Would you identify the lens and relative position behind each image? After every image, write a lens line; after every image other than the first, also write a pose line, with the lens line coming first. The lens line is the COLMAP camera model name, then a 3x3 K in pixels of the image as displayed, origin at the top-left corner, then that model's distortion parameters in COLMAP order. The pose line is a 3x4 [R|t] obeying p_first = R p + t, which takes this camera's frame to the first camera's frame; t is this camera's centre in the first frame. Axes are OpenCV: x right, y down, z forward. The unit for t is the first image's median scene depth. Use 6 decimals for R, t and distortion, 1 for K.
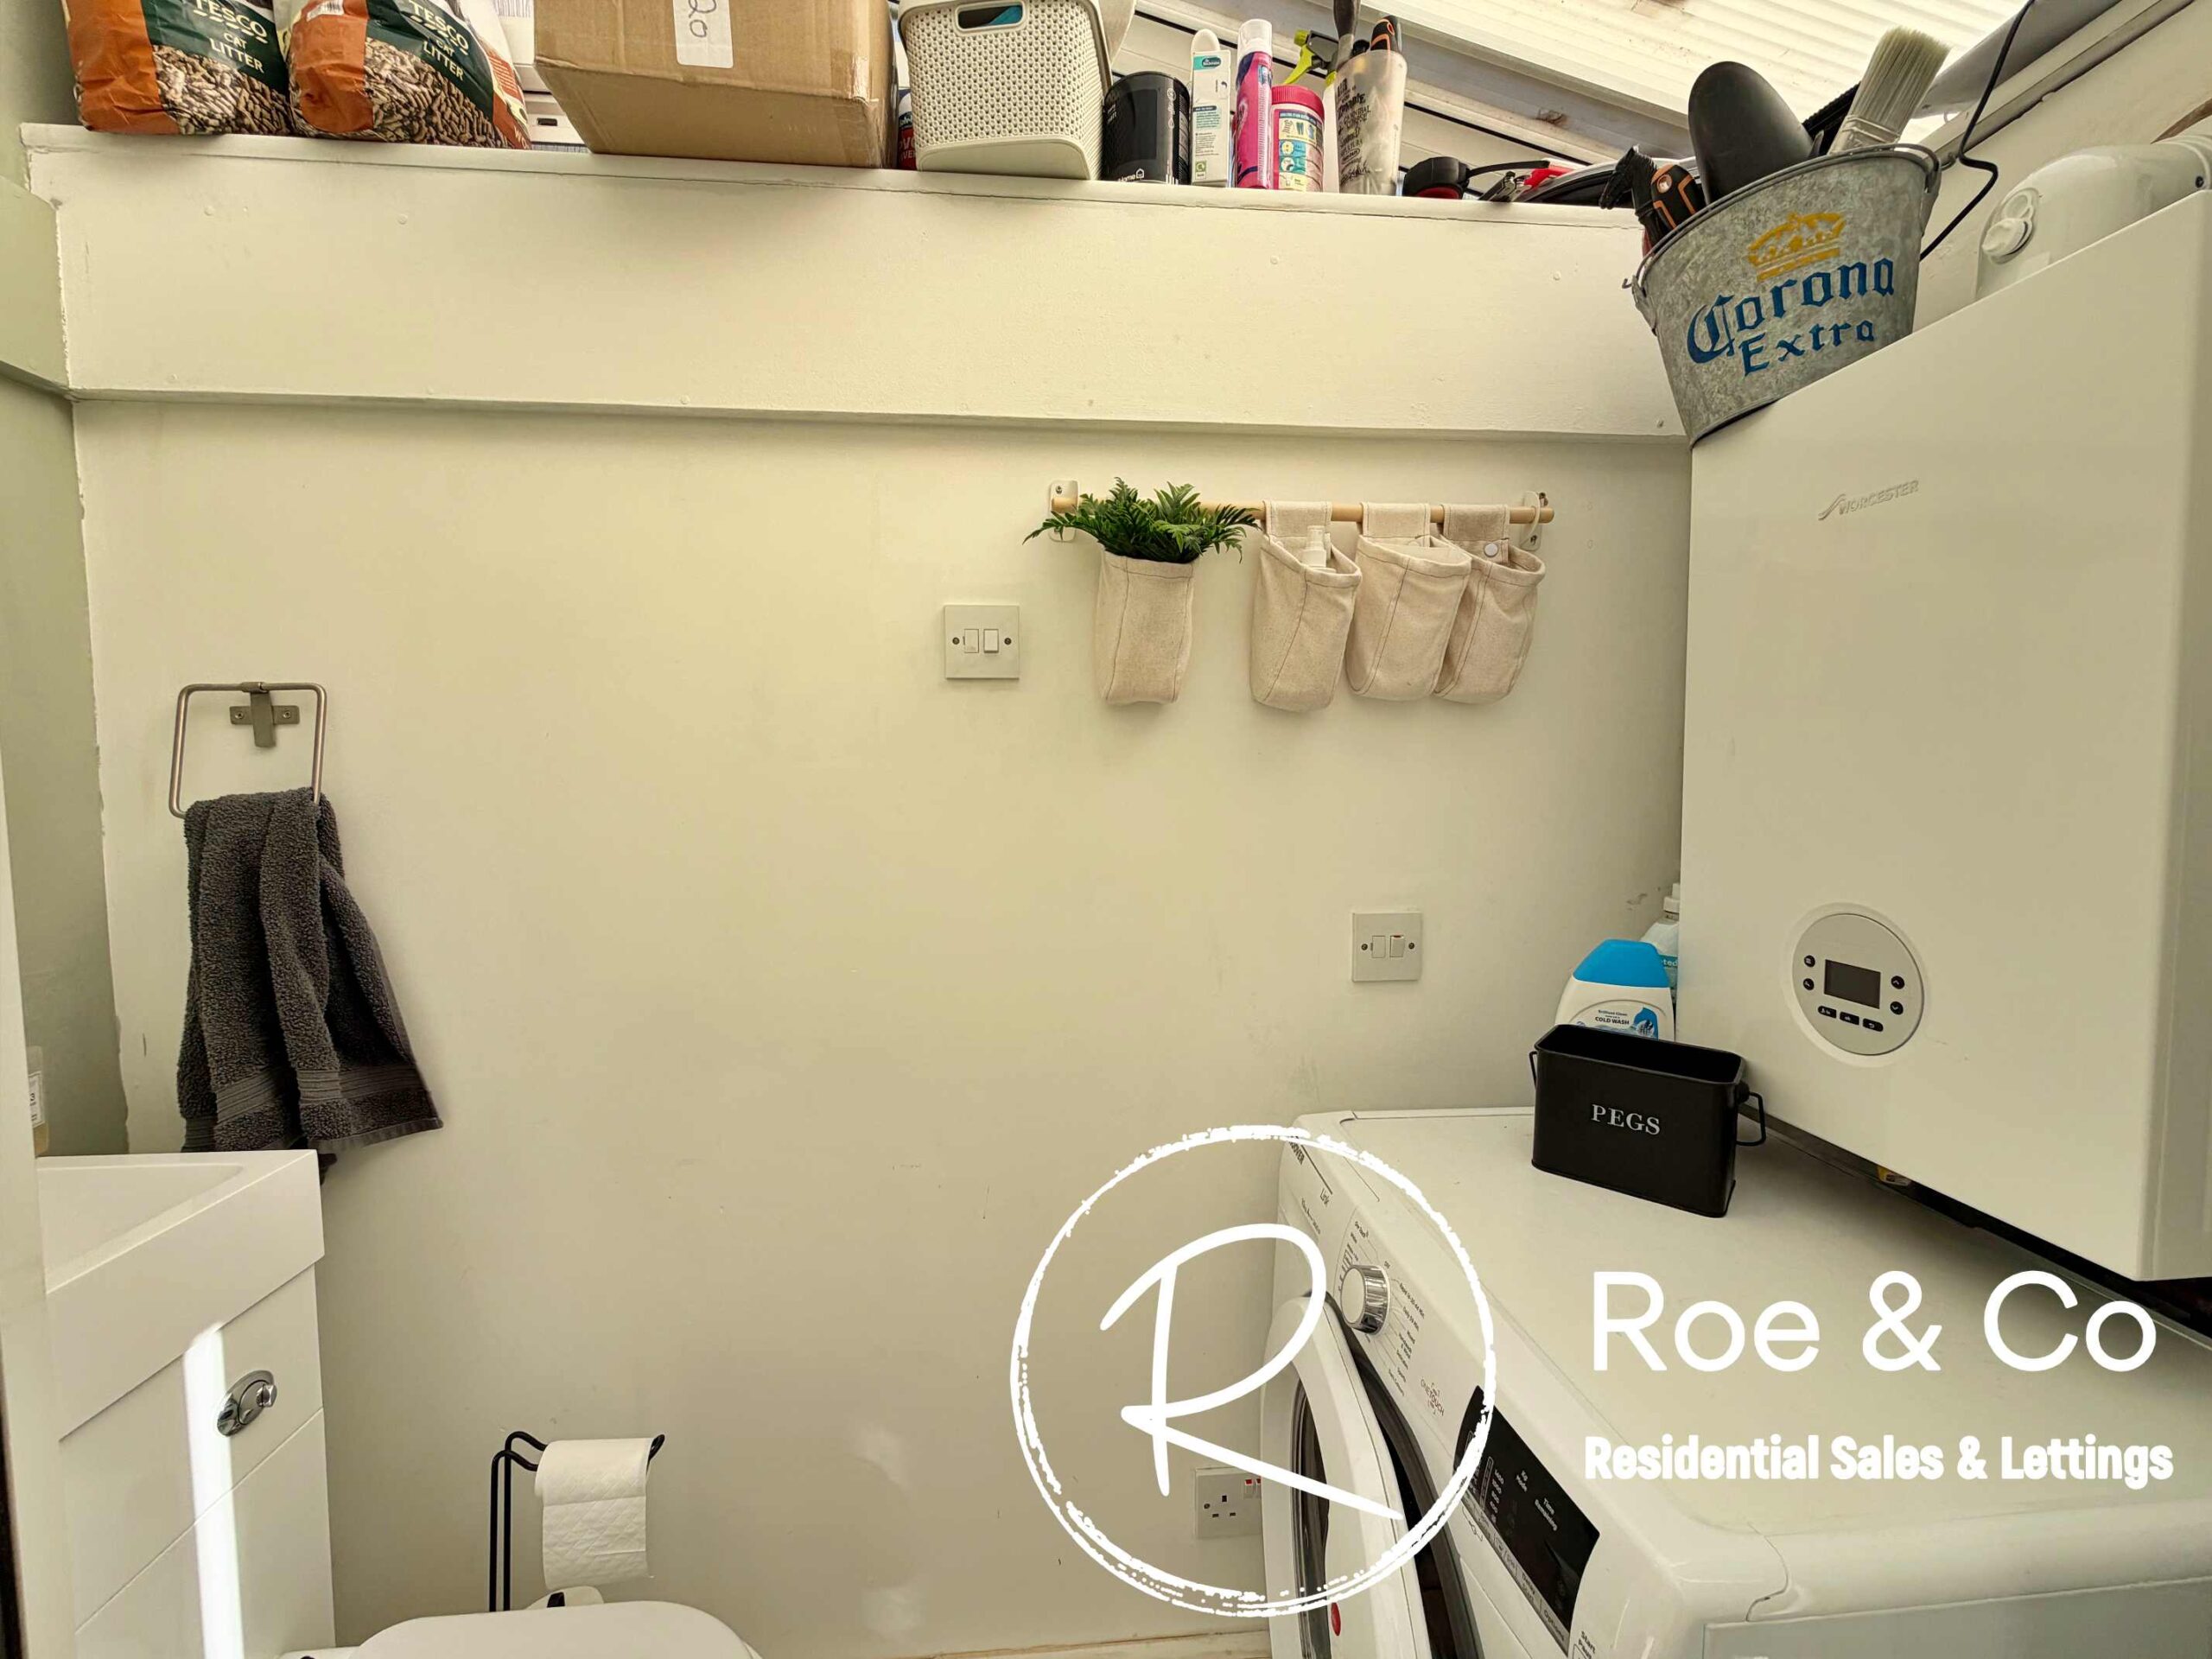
lens RADIAL K [[876.9, 0, 1101.6], [0, 876.9, 825.6], [0, 0, 1]] dist [0.004080, -0.001440]
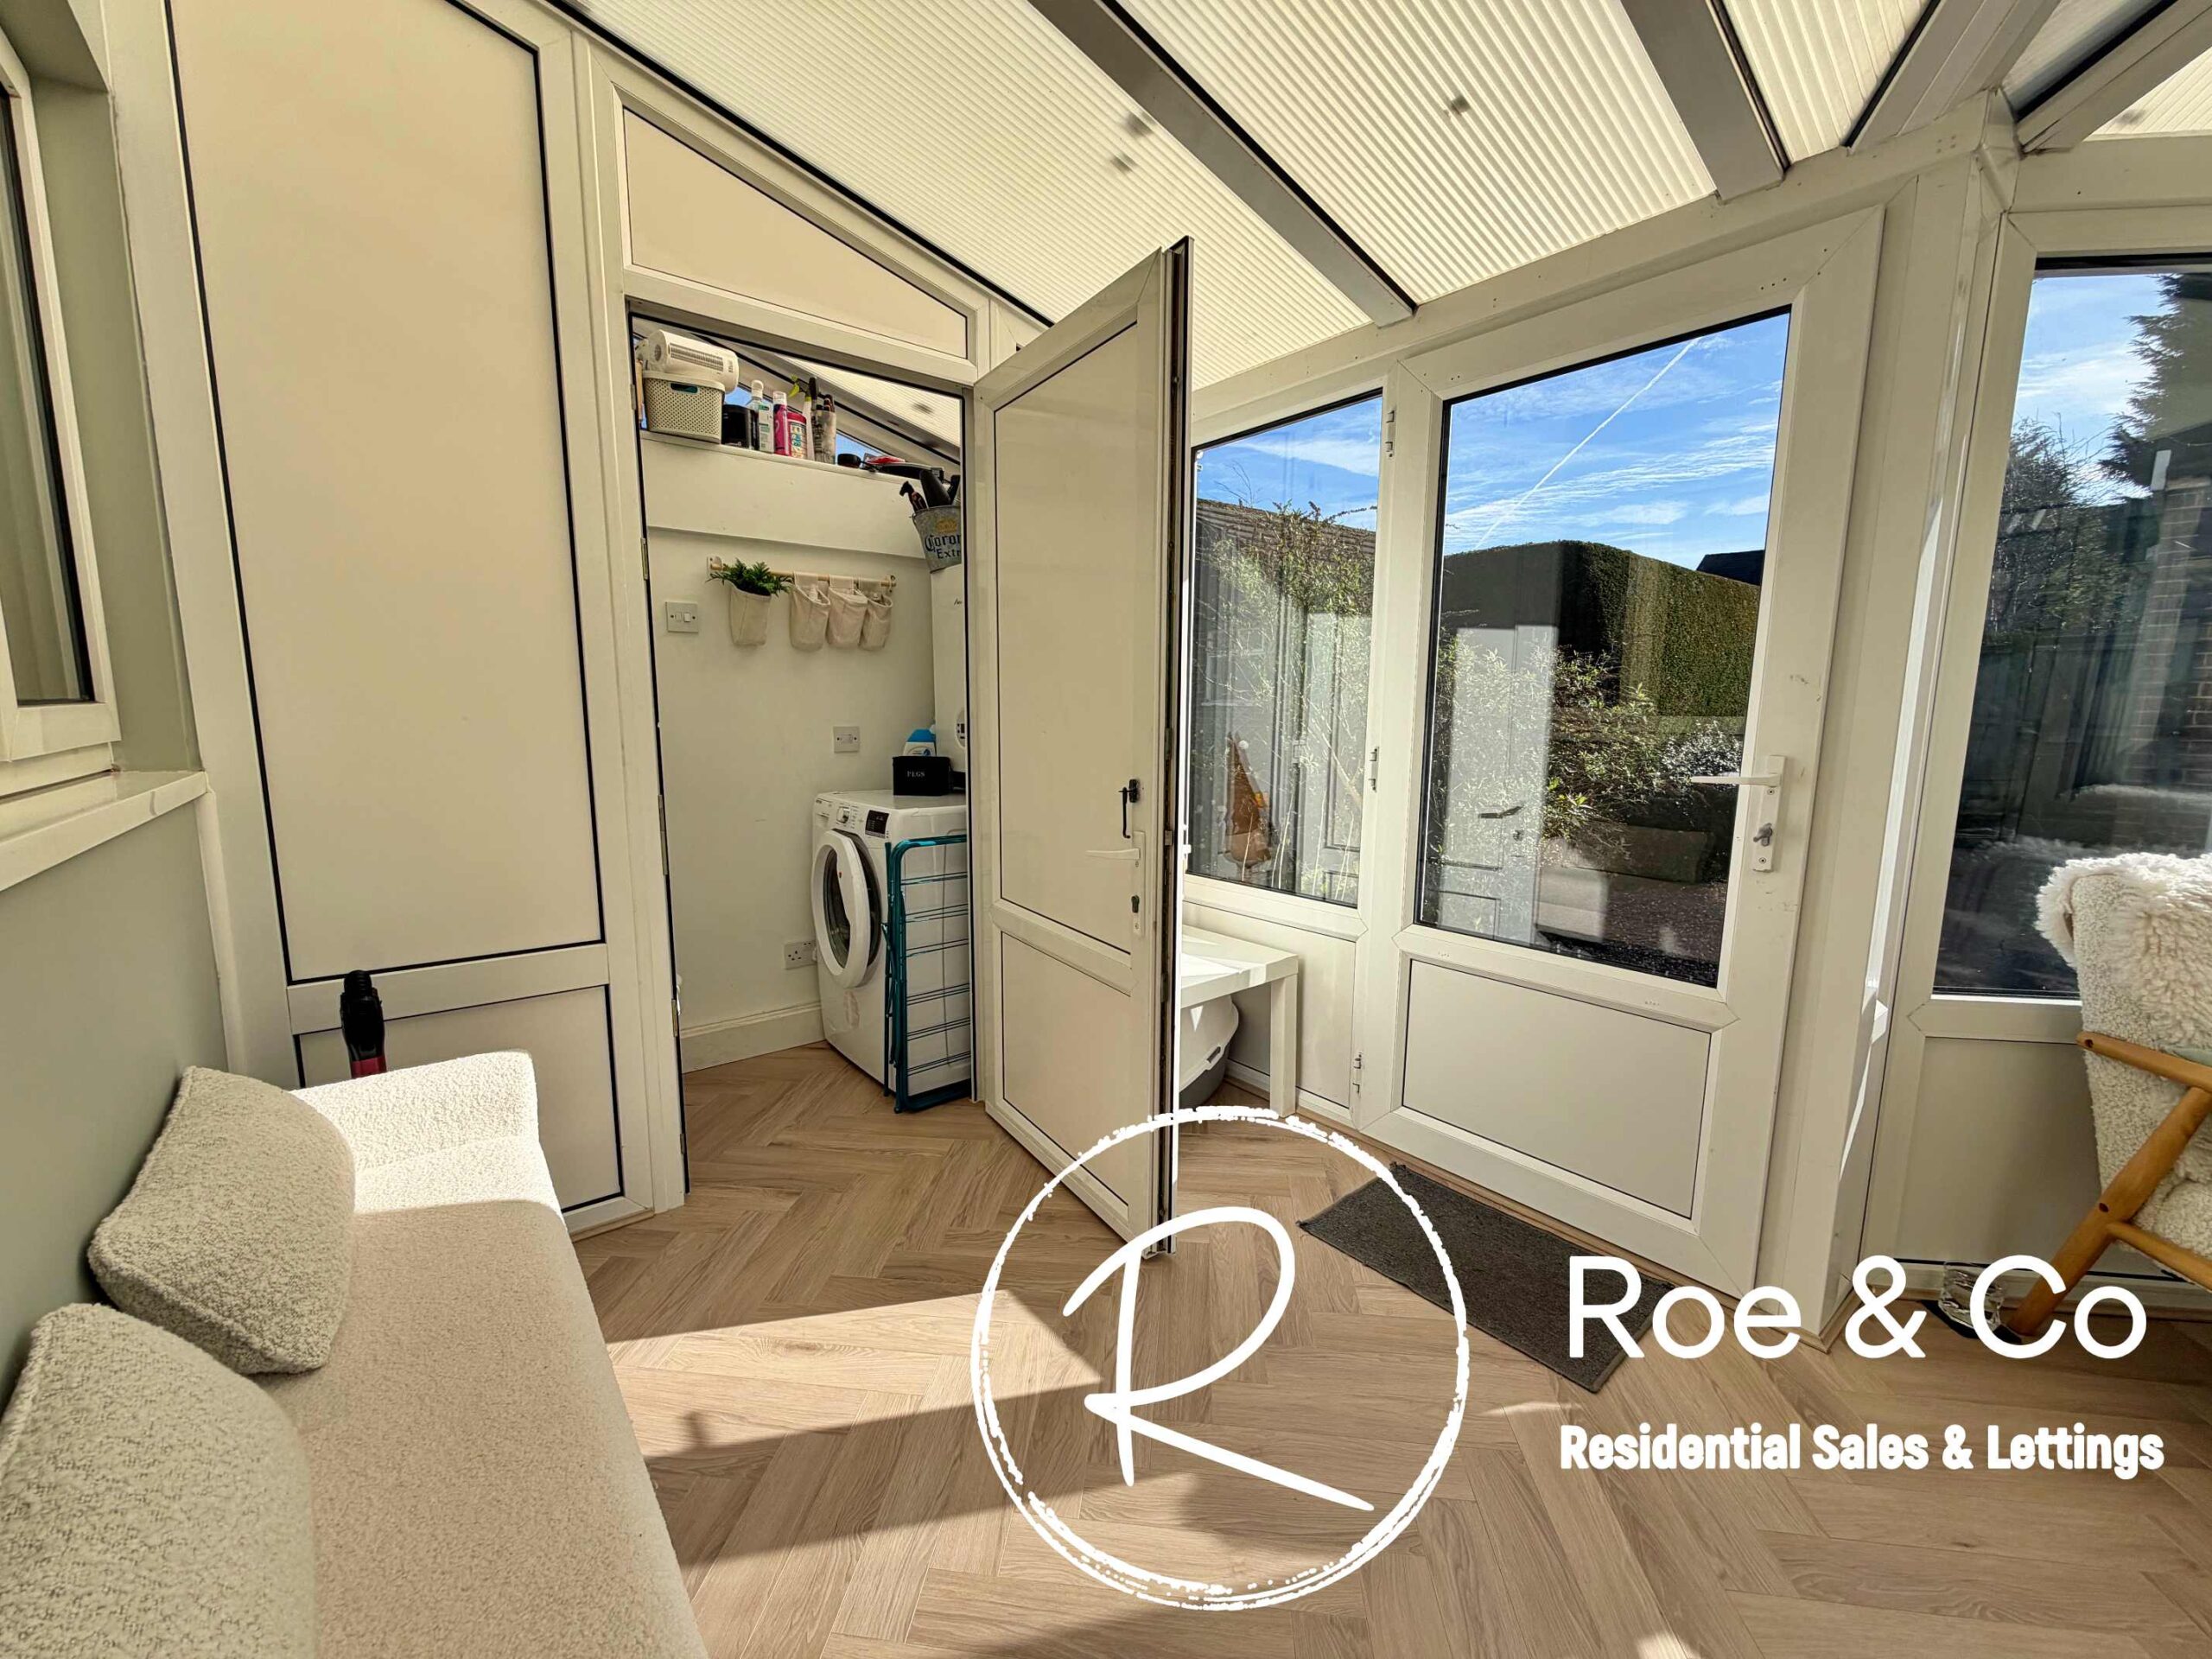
lens RADIAL K [[876.9, 0, 1103.1], [0, 876.9, 828.1], [0, 0, 1]] dist [0.004080, -0.001440]
pose [[0.832549, -0.069097, 0.549625, -0.579246], [0.026415, 0.996013, 0.085203, 0.222560], [-0.553321, -0.056418, 0.831055, -1.885518]]
